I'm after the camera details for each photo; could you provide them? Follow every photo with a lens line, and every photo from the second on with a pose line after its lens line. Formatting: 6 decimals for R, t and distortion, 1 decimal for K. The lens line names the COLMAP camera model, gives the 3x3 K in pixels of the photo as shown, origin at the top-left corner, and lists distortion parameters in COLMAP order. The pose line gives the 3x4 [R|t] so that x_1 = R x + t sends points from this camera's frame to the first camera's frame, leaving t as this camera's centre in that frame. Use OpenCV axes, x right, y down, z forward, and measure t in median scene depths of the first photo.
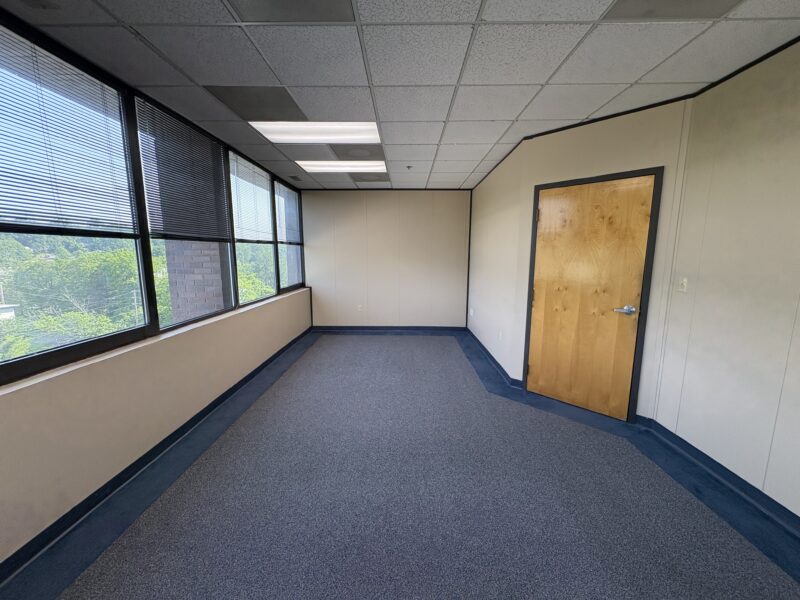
lens RADIAL K [[317.7, 0, 400.6], [0, 317.7, 299.6], [0, 0, 1]] dist [0.001664, 0.000506]
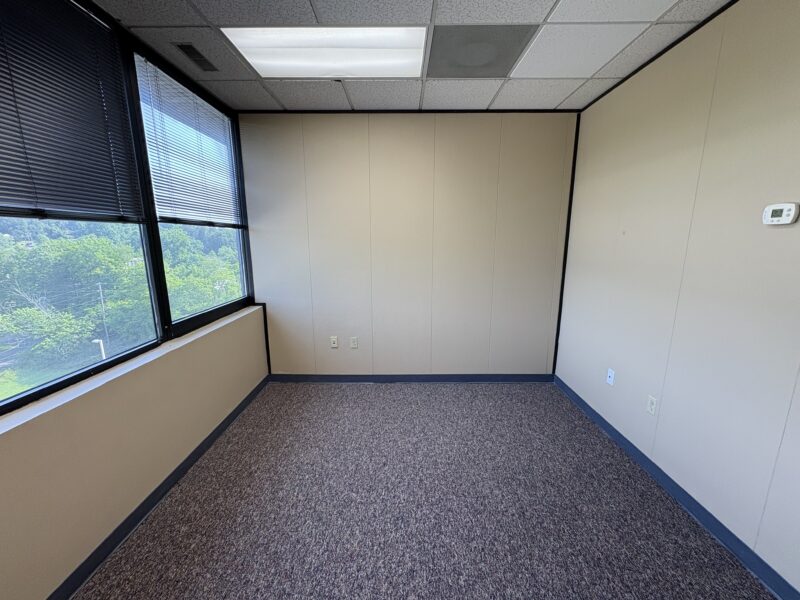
lens RADIAL K [[317.7, 0, 401.6], [0, 317.7, 294.5], [0, 0, 1]] dist [0.001664, 0.000506]
pose [[0.999784, -0.007948, 0.019204, -0.060354], [0.007410, 0.999582, 0.027941, -0.063298], [-0.019418, -0.027793, 0.999425, 0.431973]]
